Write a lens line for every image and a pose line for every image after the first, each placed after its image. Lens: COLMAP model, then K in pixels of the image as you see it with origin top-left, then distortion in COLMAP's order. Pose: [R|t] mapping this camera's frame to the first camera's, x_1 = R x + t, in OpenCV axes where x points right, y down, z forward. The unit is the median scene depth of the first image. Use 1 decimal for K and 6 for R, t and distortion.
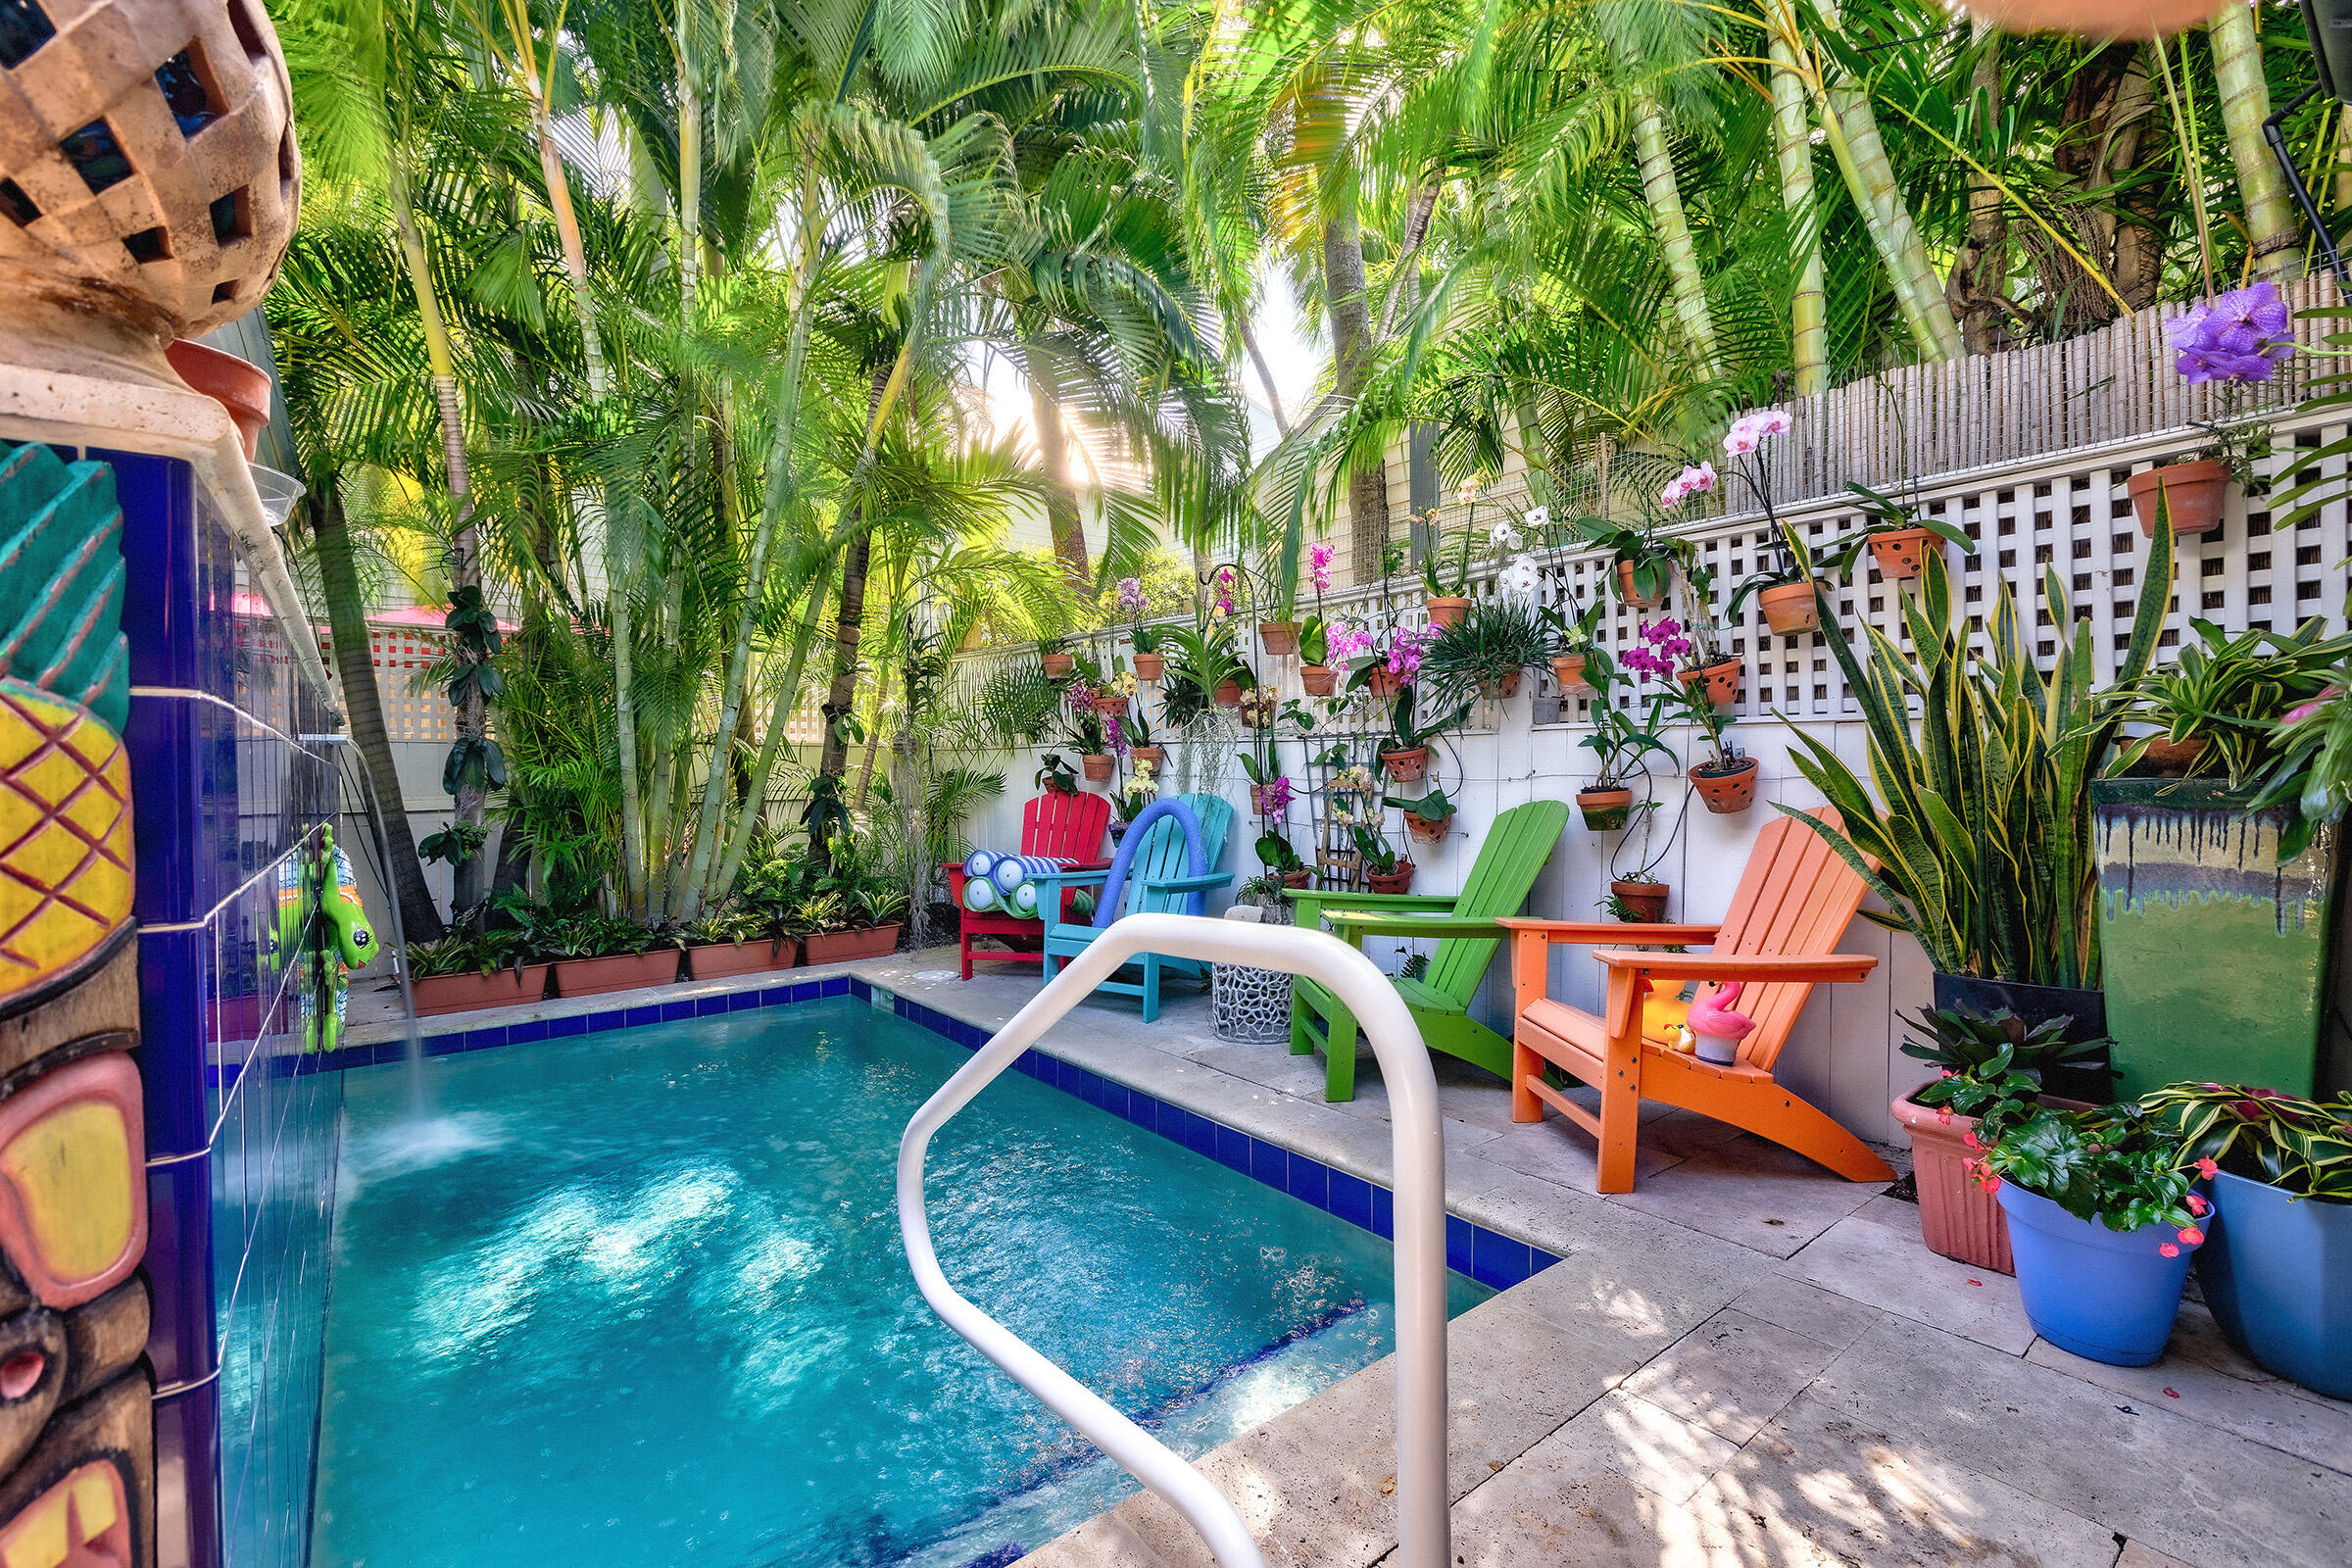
lens RADIAL K [[1043.1, 0, 1178.2], [0, 1043.1, 778.6], [0, 0, 1]] dist [-0.001746, -0.000085]
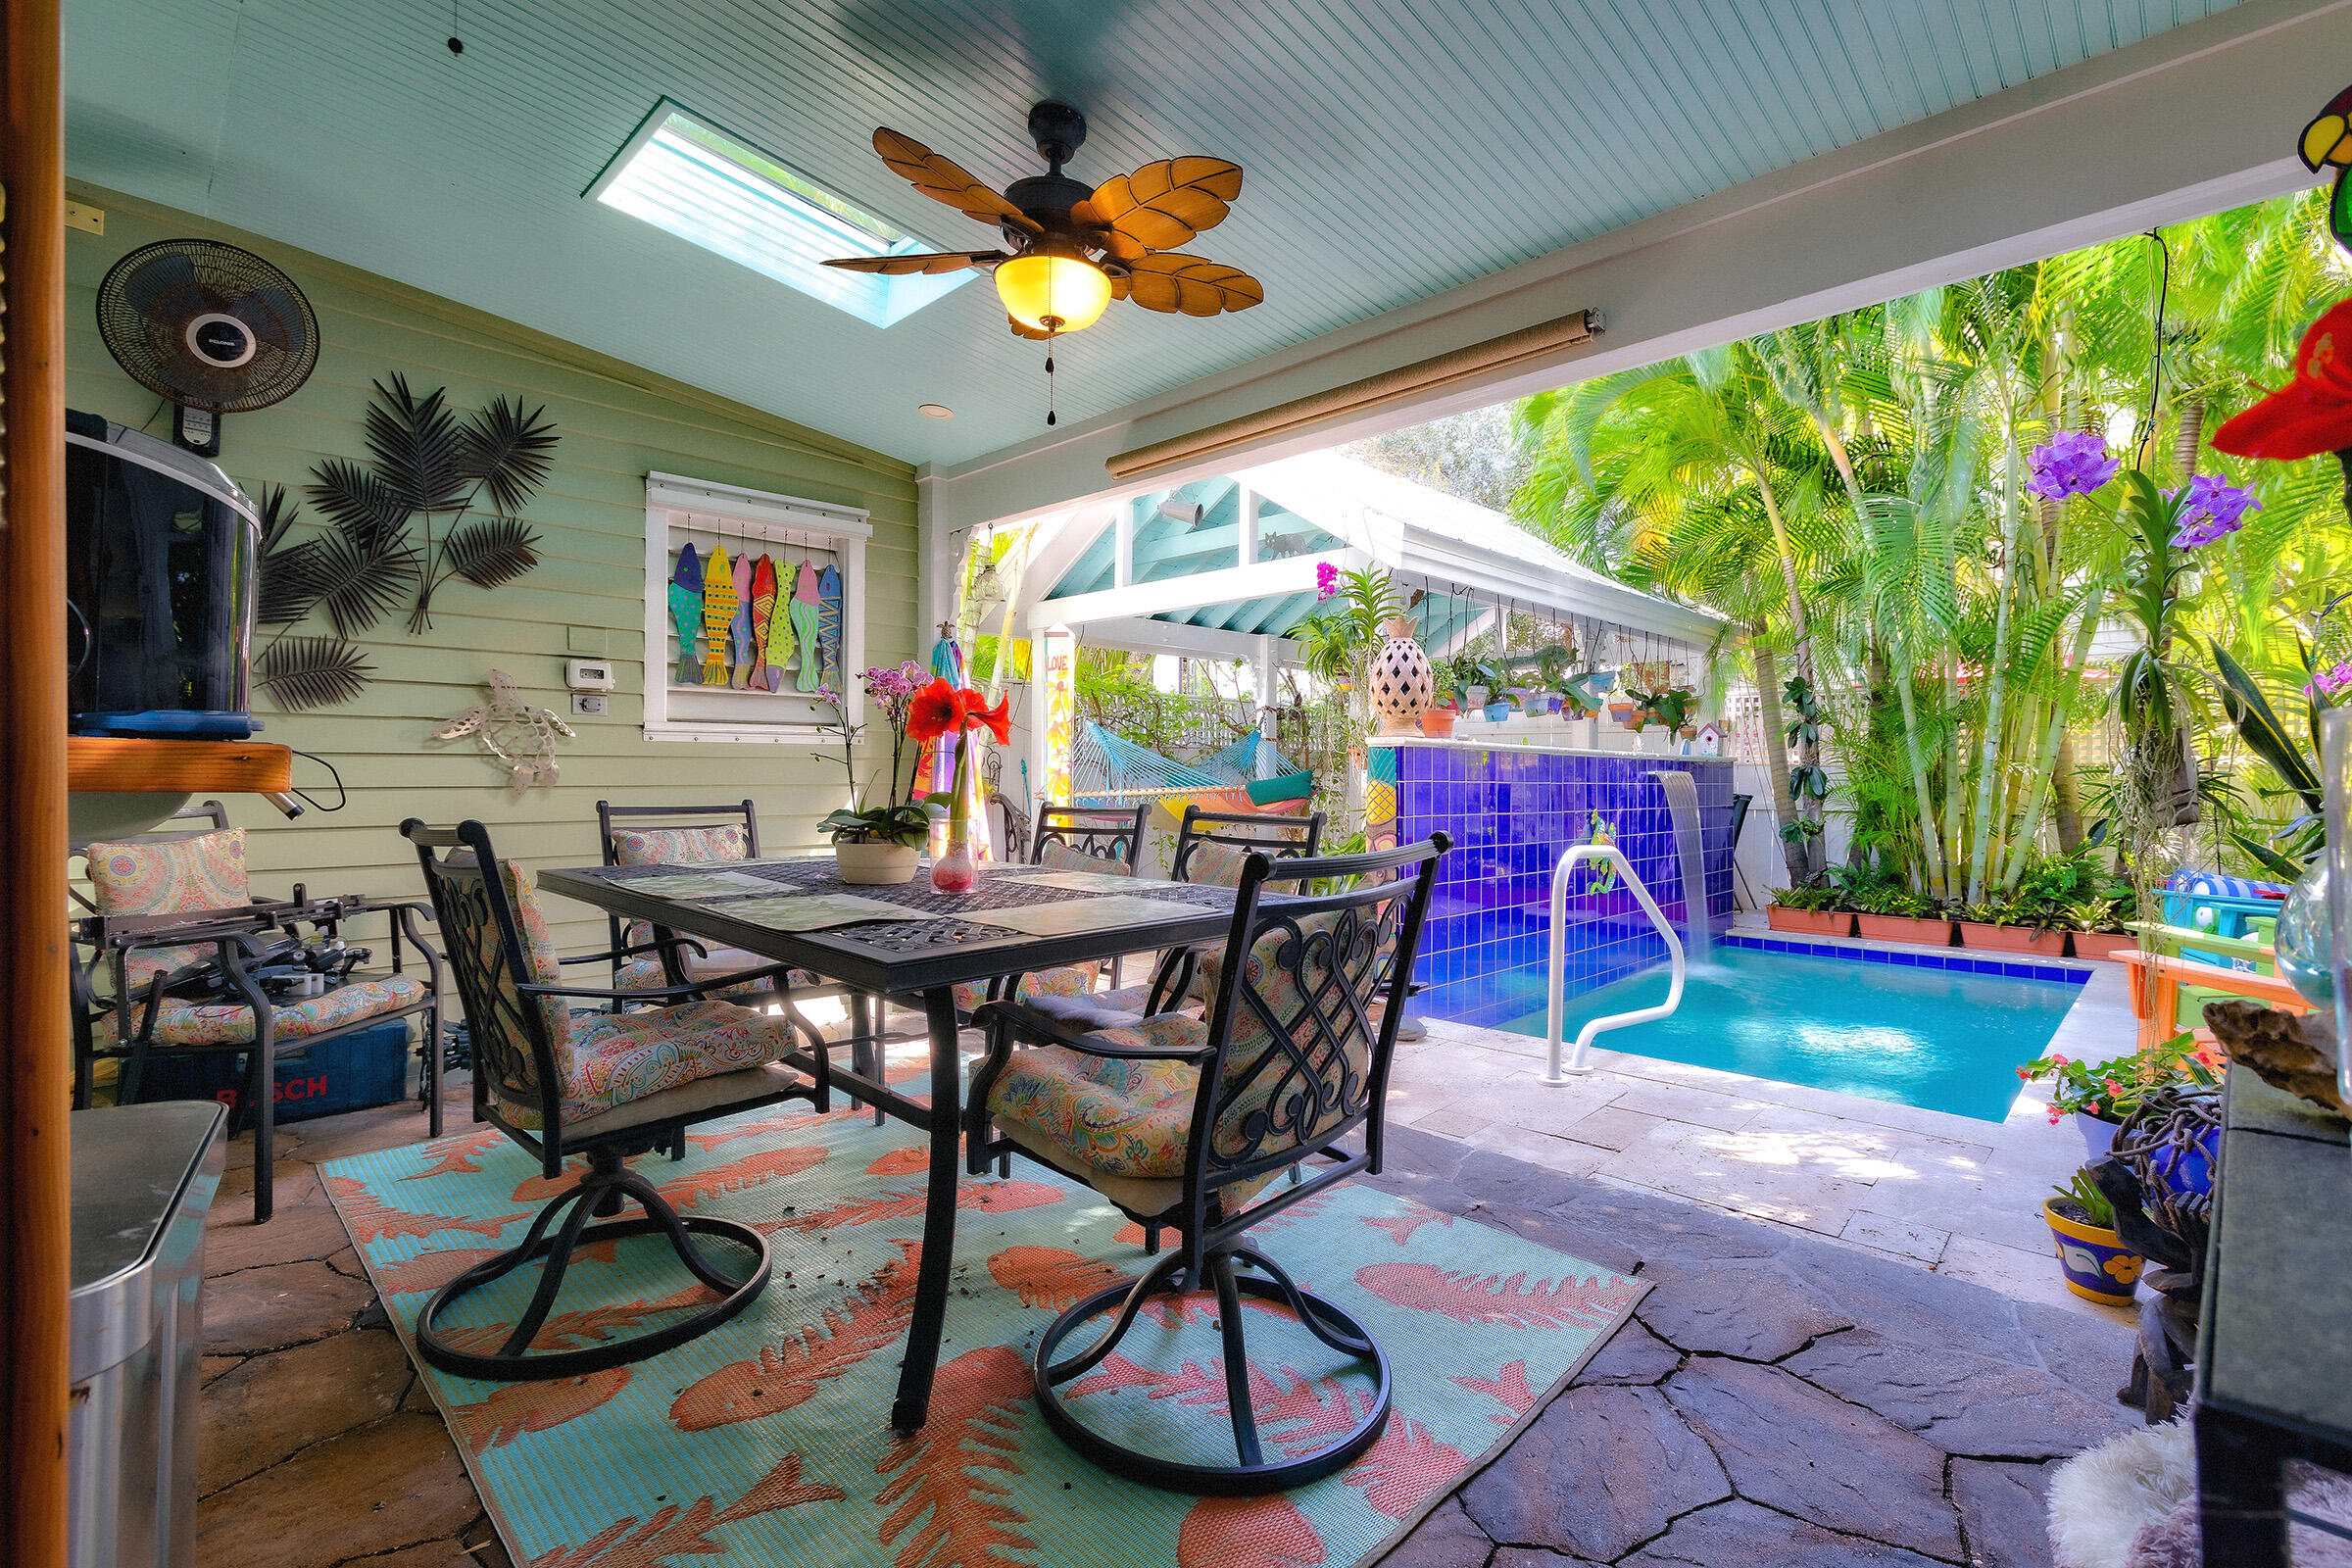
lens RADIAL K [[1043.1, 0, 1176.5], [0, 1043.1, 780.7], [0, 0, 1]] dist [-0.001746, -0.000085]
pose [[0.129868, 0.021045, -0.991308, 0.772249], [-0.018975, 0.999644, 0.018736, -0.026681], [0.991350, 0.016377, 0.130221, -0.181271]]
